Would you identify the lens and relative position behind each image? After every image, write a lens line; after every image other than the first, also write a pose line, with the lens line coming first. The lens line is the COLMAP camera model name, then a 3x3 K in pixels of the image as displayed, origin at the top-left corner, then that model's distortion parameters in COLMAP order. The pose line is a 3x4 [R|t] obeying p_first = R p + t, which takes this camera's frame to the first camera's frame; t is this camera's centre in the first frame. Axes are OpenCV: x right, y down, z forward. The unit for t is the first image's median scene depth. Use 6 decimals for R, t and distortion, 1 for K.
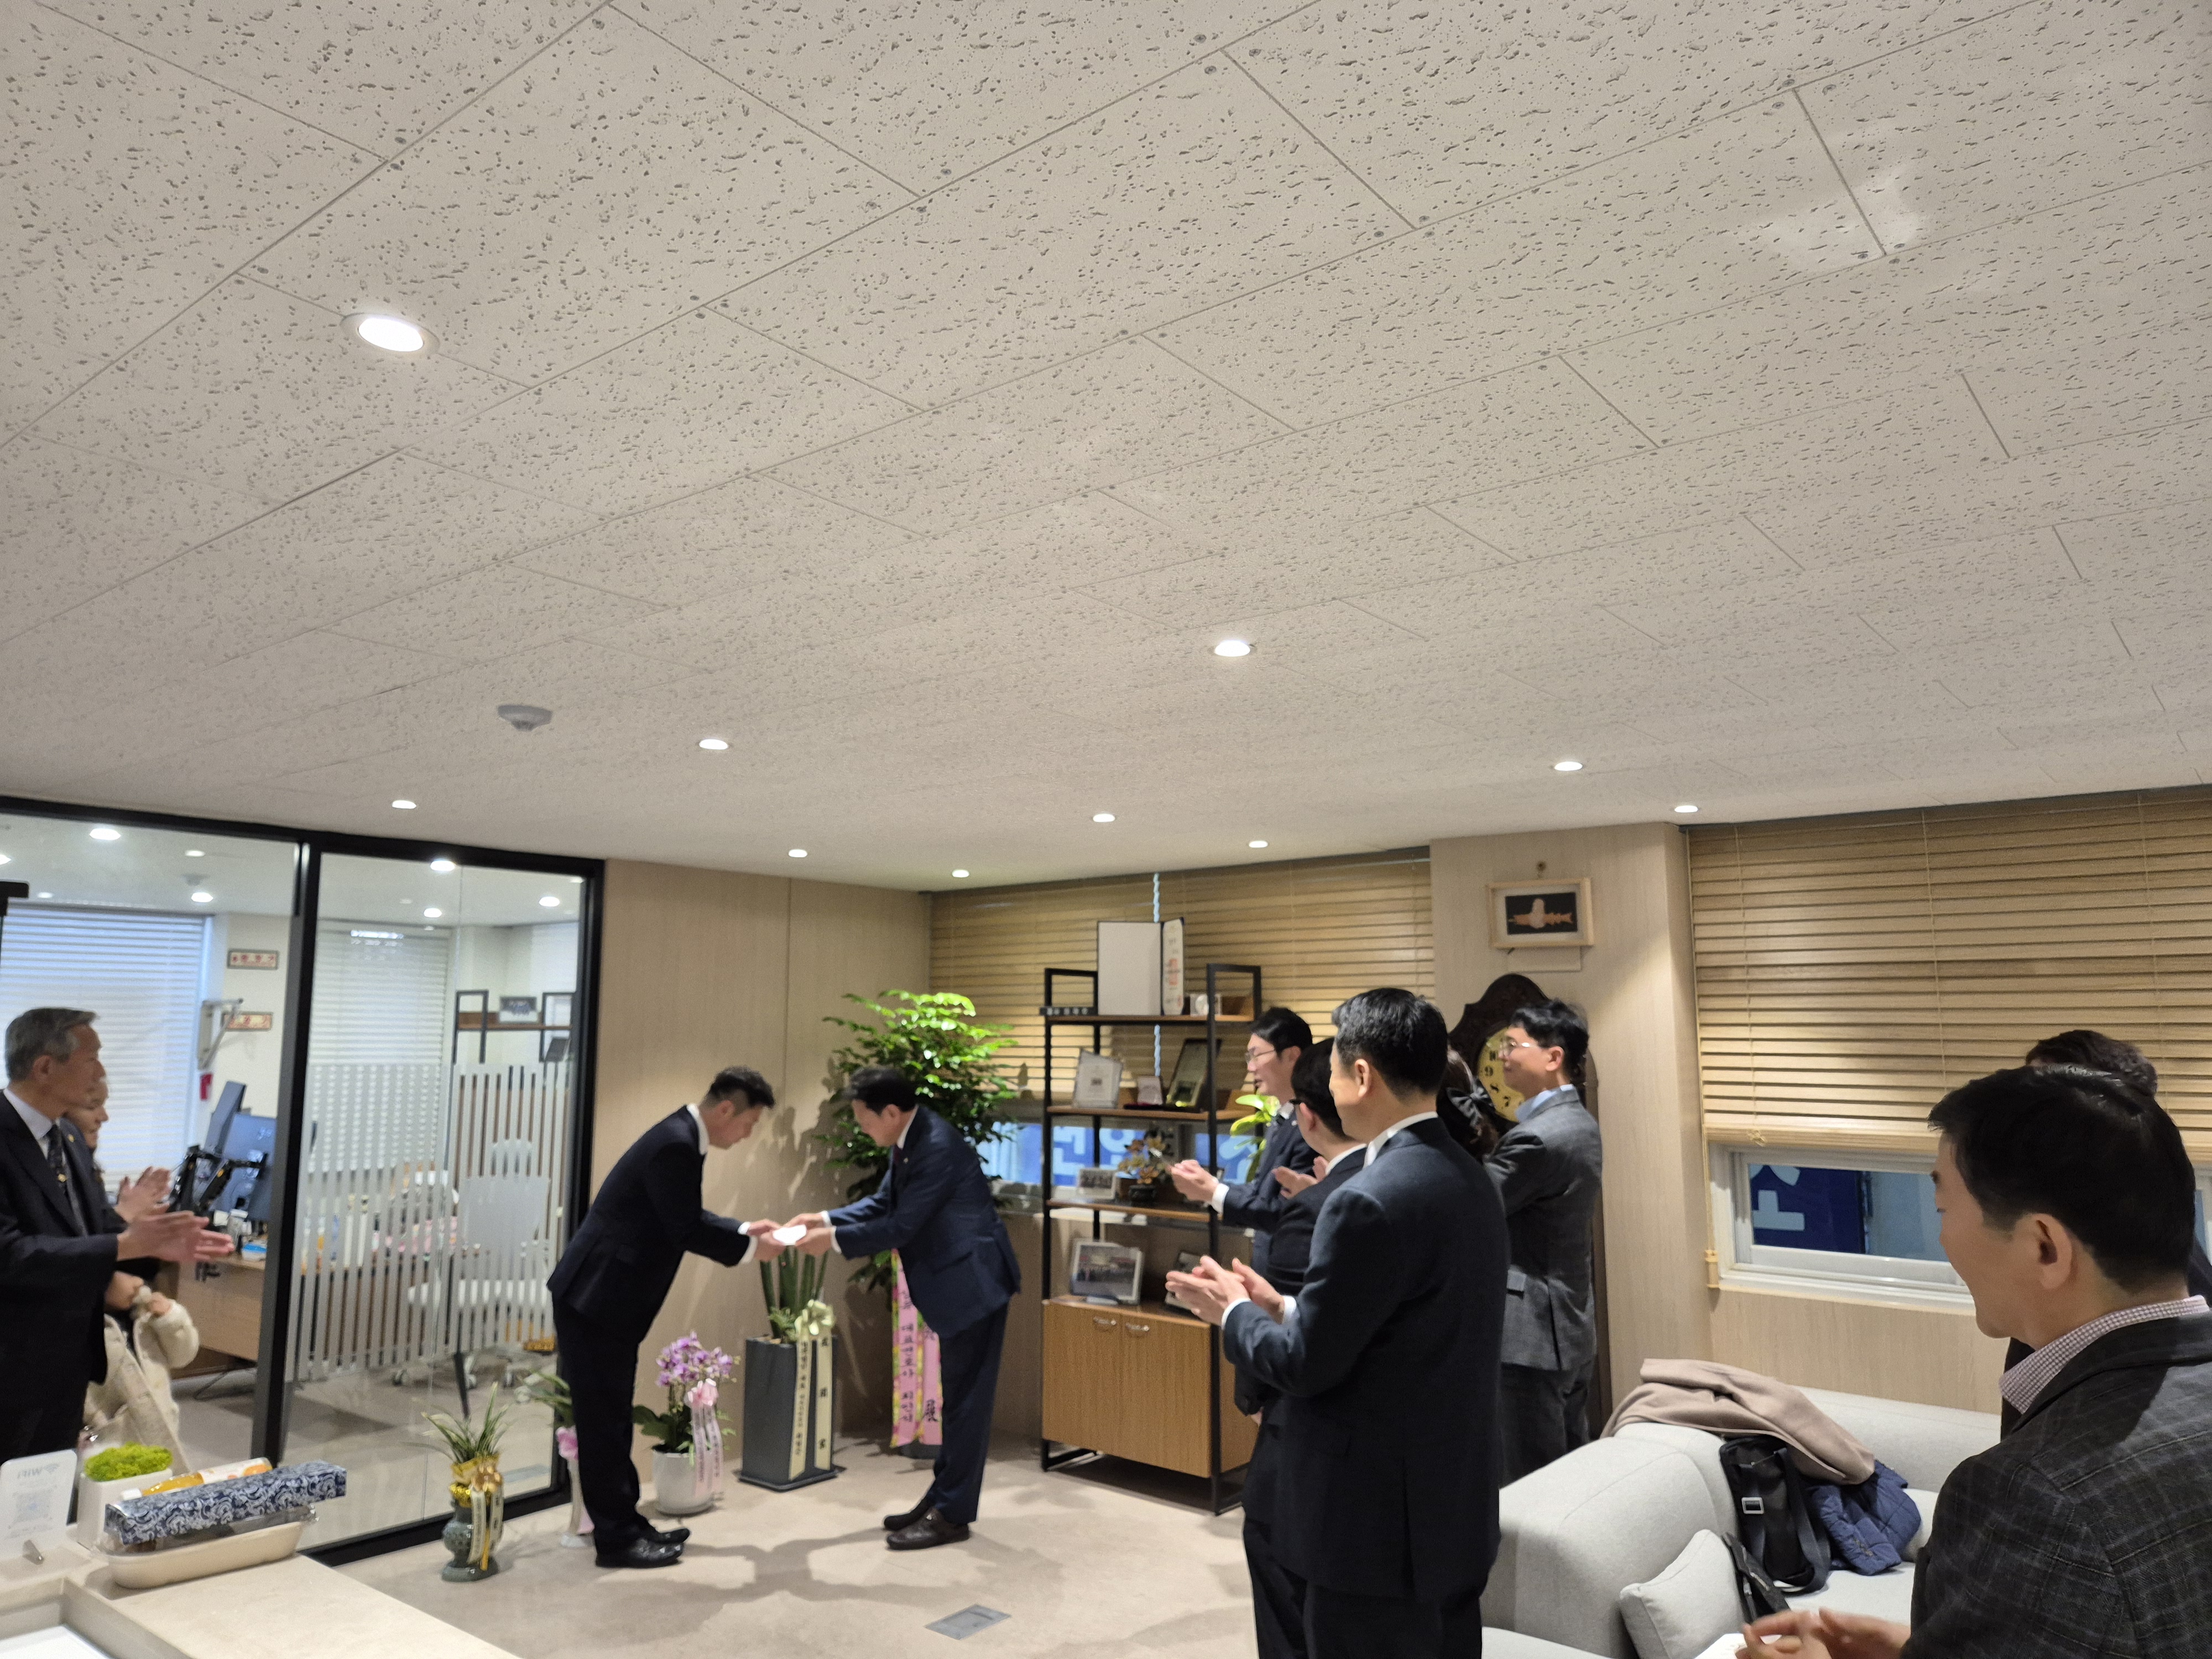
lens RADIAL K [[1485.3, 0, 1106.0], [0, 1485.3, 829.5], [0, 0, 1]] dist [0.072158, -0.071348]
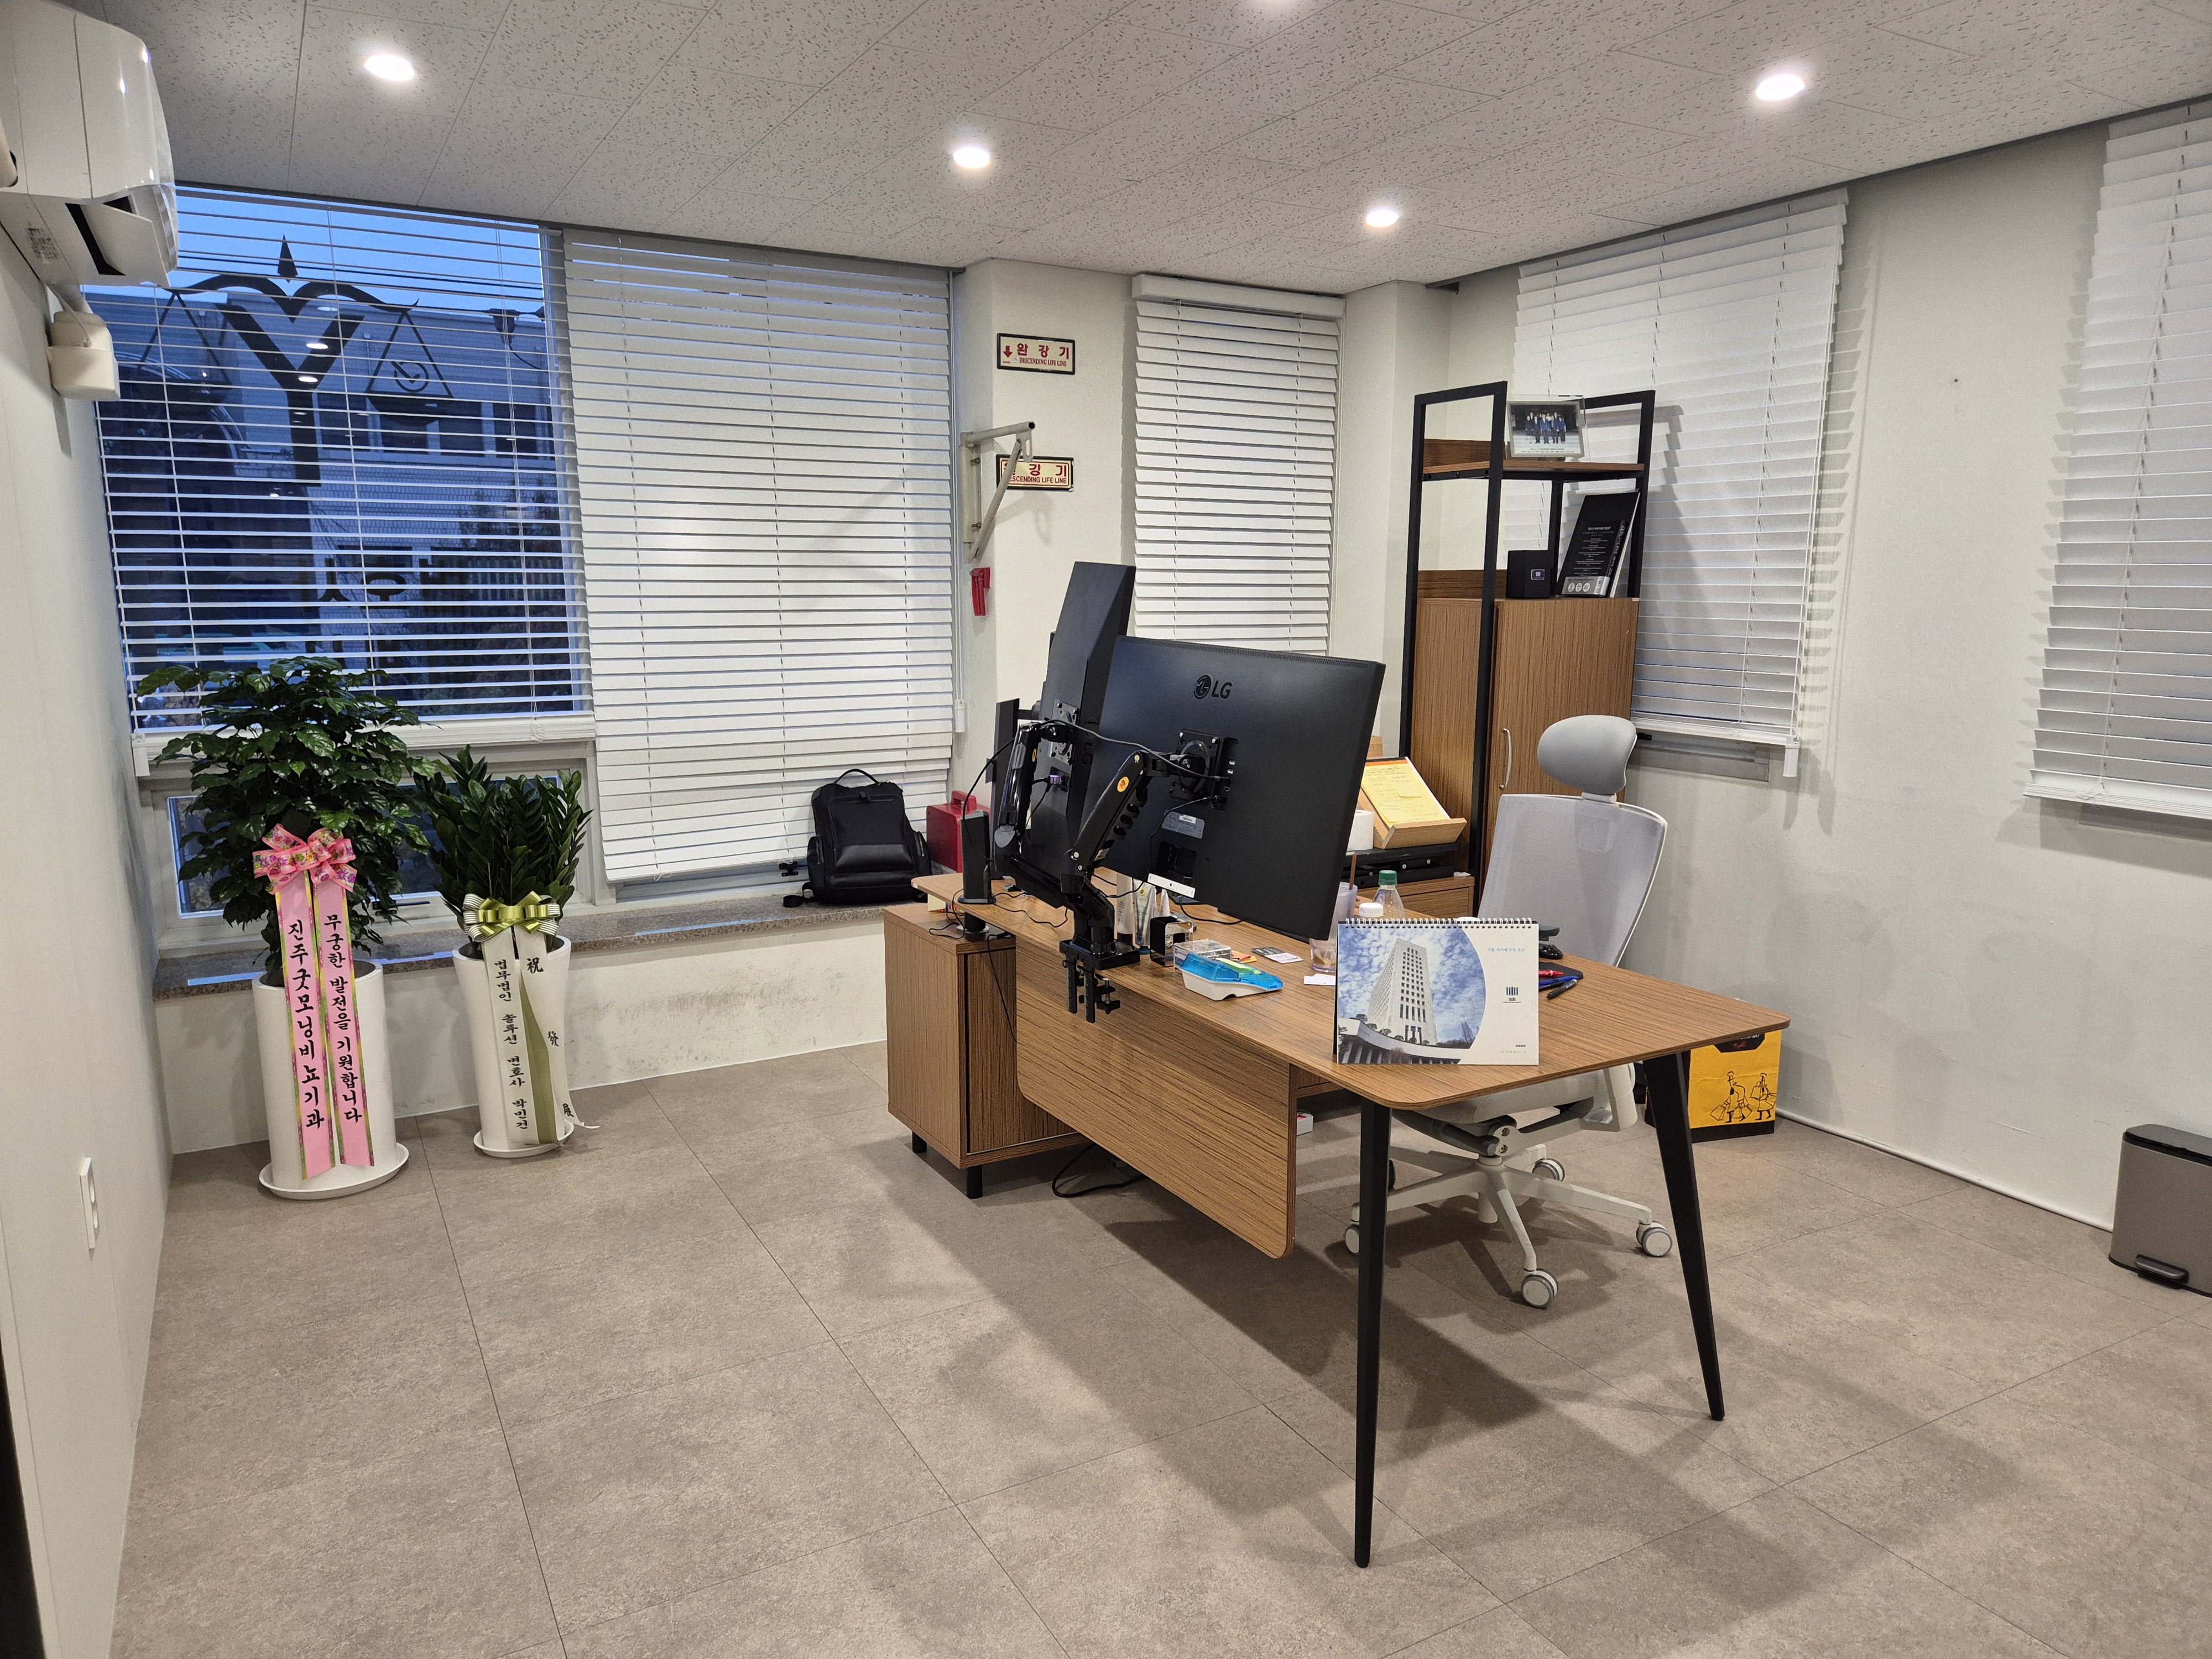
lens RADIAL K [[1479.6, 0, 1093.2], [0, 1479.6, 835.7], [0, 0, 1]] dist [0.085433, -0.076912]
pose [[0.925112, 0.062408, -0.374529, -0.504621], [0.053910, 0.954817, 0.292263, 0.142893], [0.375847, -0.290567, 0.879949, 0.736119]]
